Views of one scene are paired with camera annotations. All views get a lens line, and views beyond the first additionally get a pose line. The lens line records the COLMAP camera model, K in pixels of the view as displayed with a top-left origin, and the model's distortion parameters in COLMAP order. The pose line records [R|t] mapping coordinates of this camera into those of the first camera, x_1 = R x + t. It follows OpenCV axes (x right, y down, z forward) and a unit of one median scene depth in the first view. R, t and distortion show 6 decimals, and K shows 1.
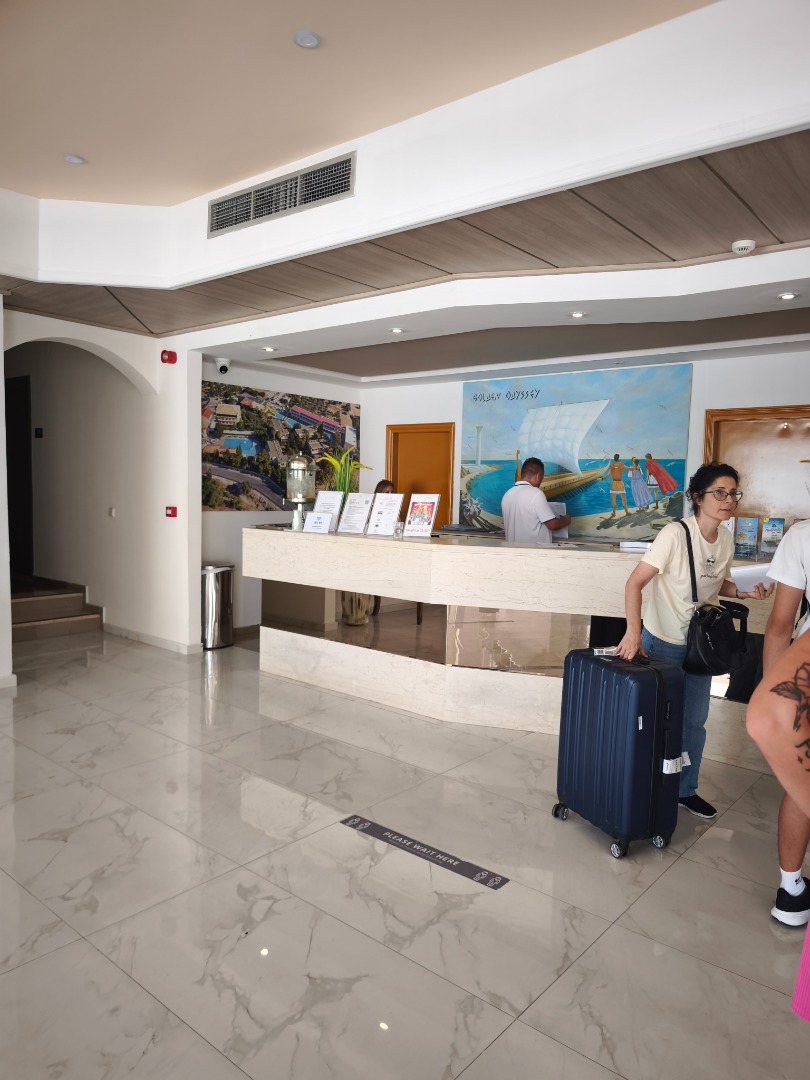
lens RADIAL K [[727.3, 0, 409.7], [0, 727.3, 537.5], [0, 0, 1]] dist [0.014878, -0.034039]
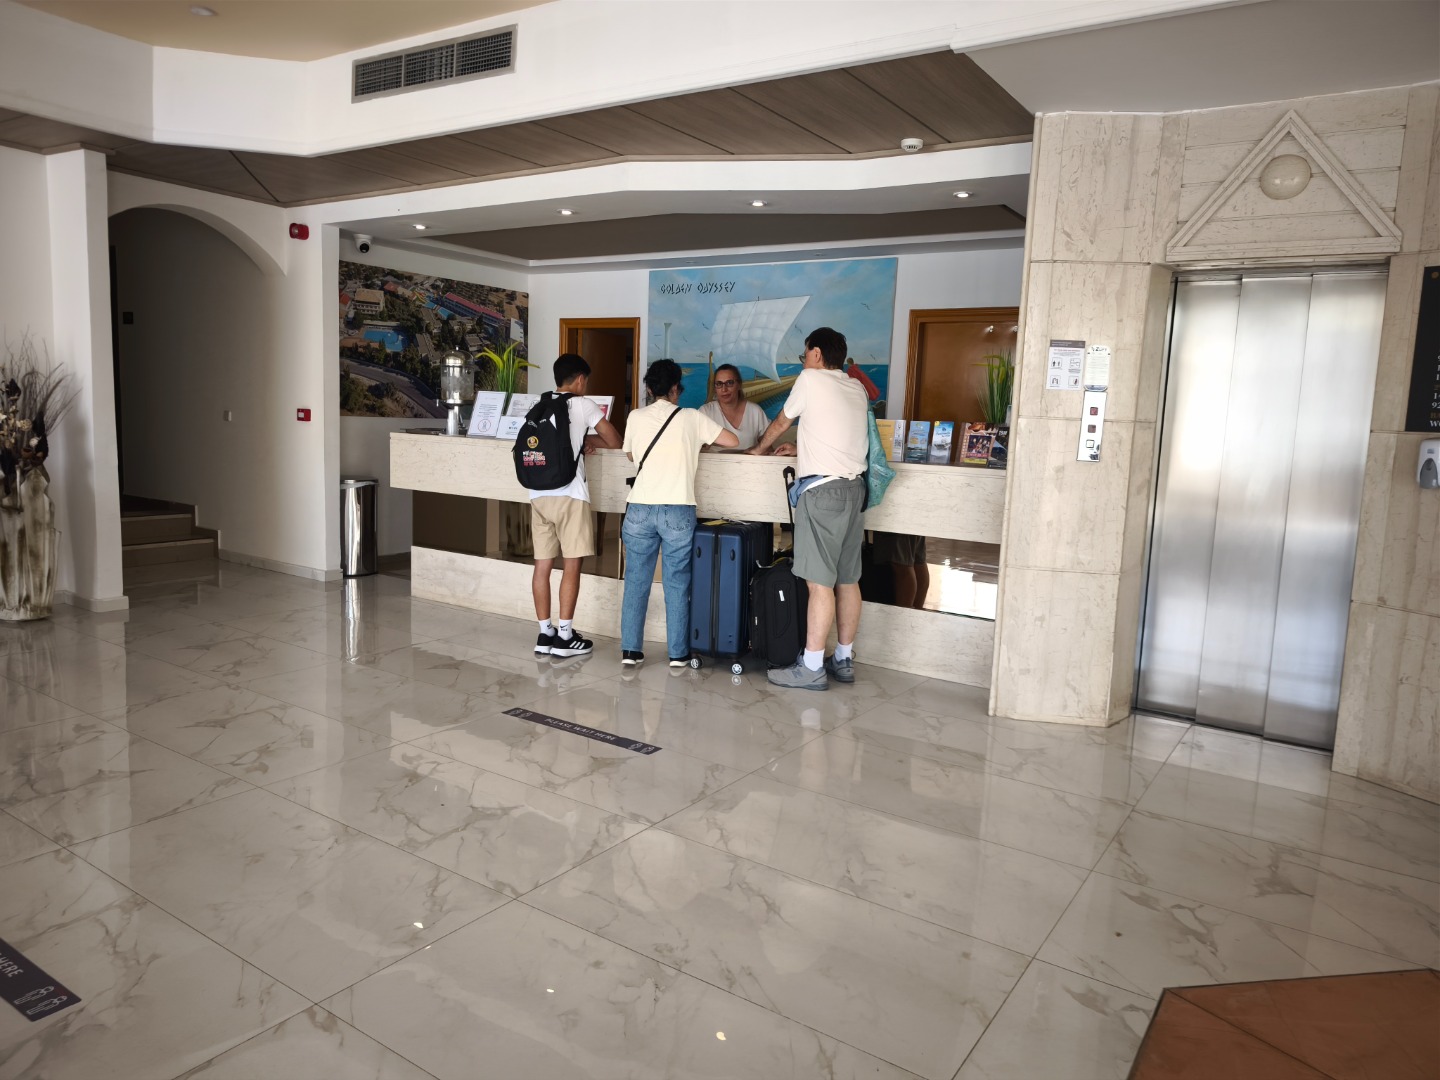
lens RADIAL K [[969.7, 0, 697.2], [0, 969.7, 535.1], [0, 0, 1]] dist [0.014878, -0.034039]
pose [[0.995282, 0.003011, 0.096978, 0.027558], [-0.008984, 0.998084, 0.061219, 0.037983], [-0.096608, -0.061802, 0.993402, -0.224152]]
